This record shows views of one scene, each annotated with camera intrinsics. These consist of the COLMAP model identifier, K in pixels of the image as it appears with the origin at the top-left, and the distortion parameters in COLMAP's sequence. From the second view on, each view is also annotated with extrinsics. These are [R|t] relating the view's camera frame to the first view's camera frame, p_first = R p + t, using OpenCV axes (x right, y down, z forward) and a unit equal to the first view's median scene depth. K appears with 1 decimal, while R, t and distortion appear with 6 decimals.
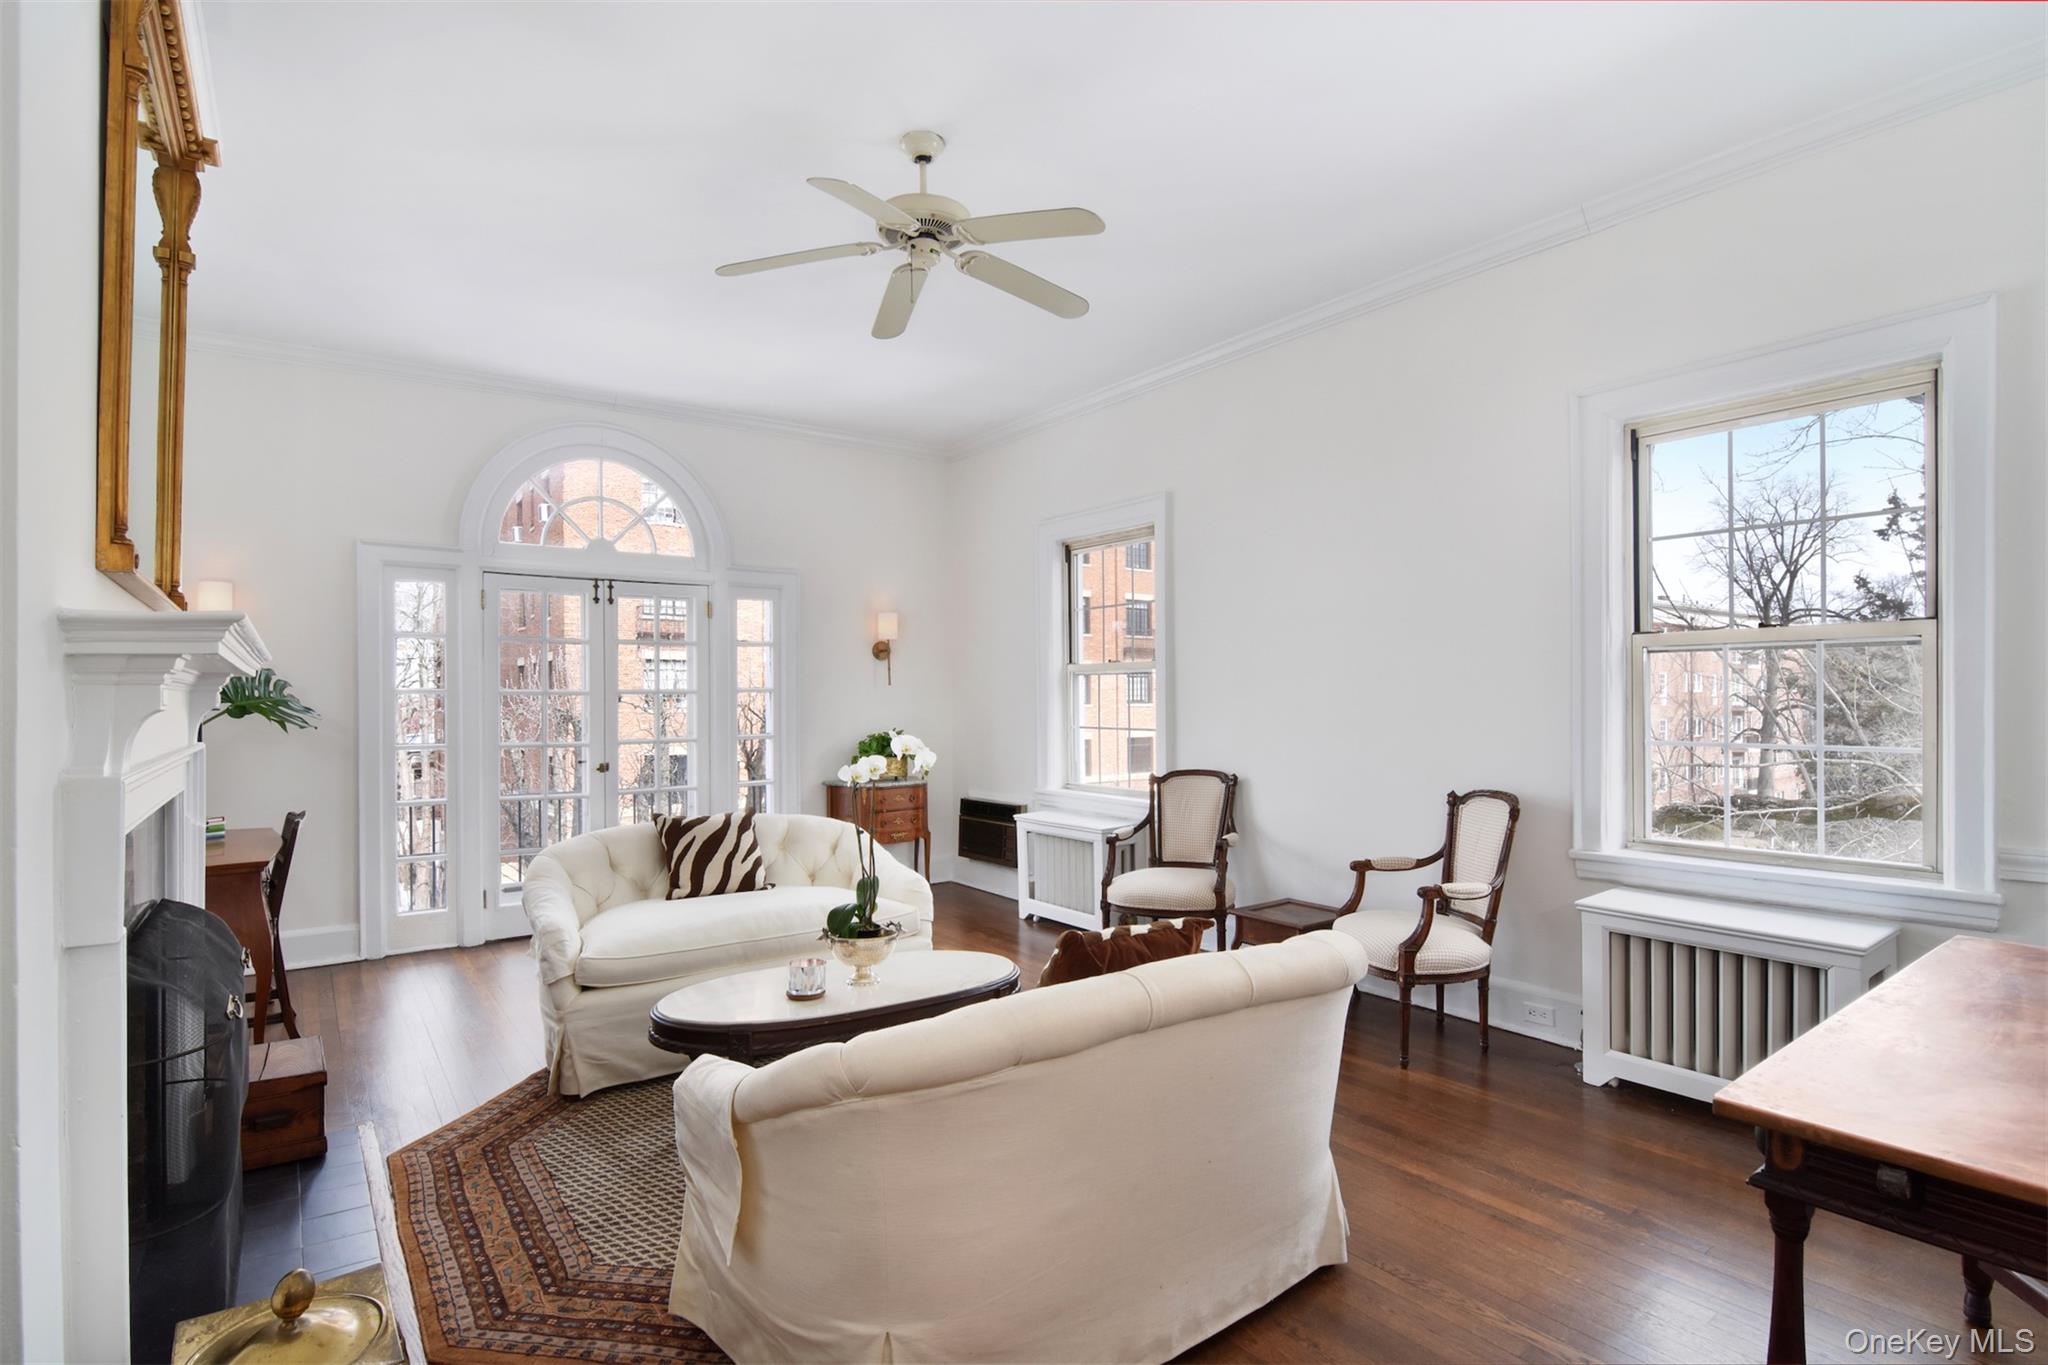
lens RADIAL K [[1020.7, 0, 929.7], [0, 1020.7, 710.7], [0, 0, 1]] dist [-0.001011, -0.000313]
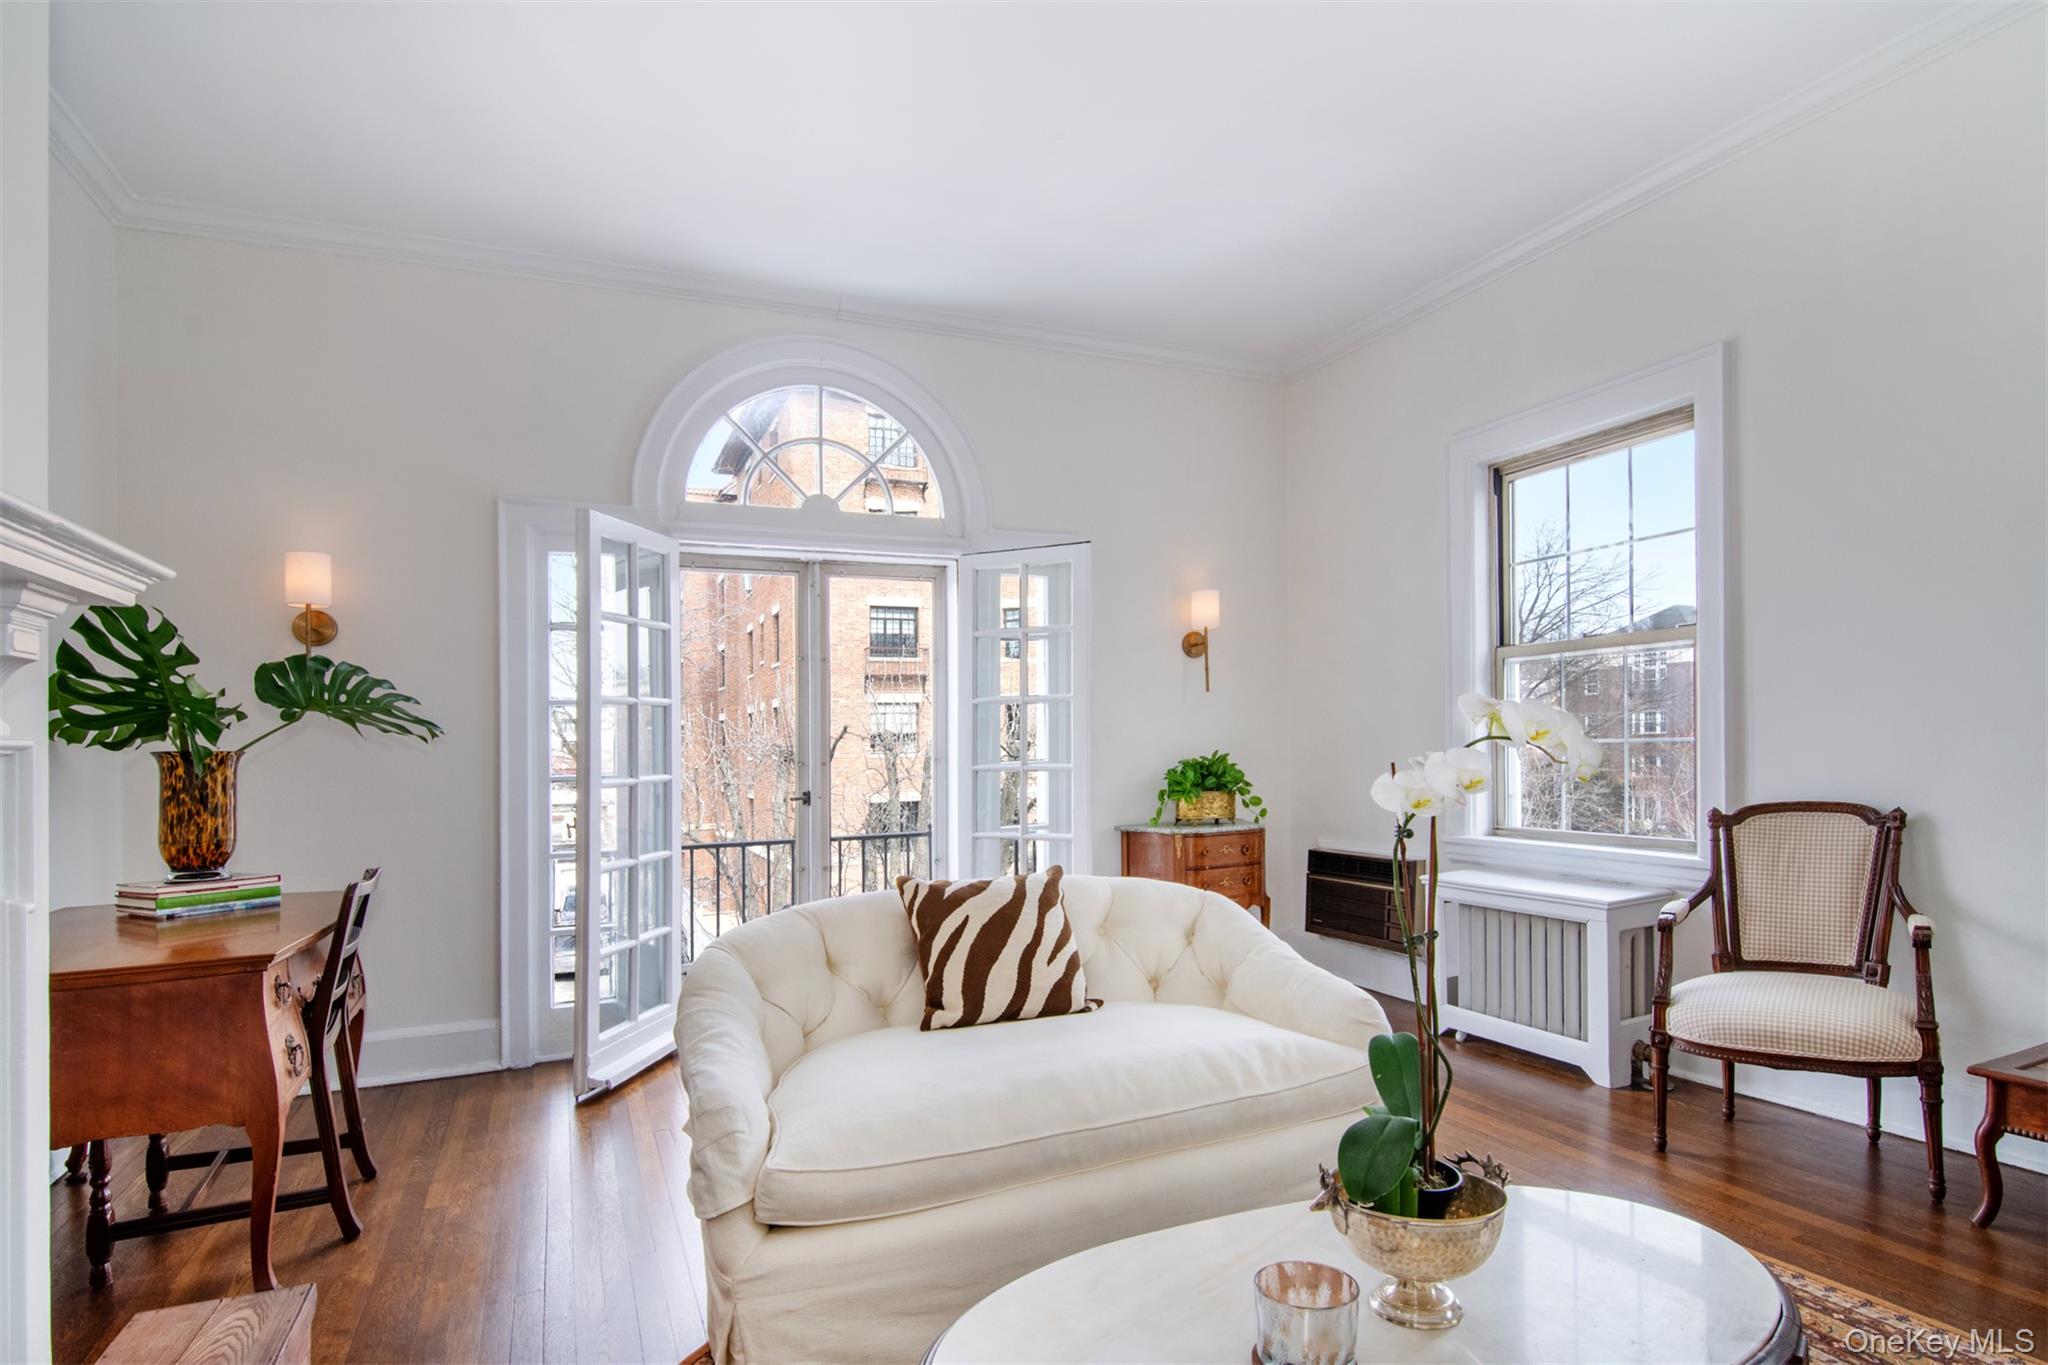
lens RADIAL K [[1048.0, 0, 1026.0], [0, 1048.0, 677.3], [0, 0, 1]] dist [-0.005086, -0.001479]
pose [[0.992174, -0.017906, -0.123570, -0.103235], [0.008534, 0.997074, -0.075963, 0.027764], [0.124569, 0.074314, 0.989424, 0.344360]]
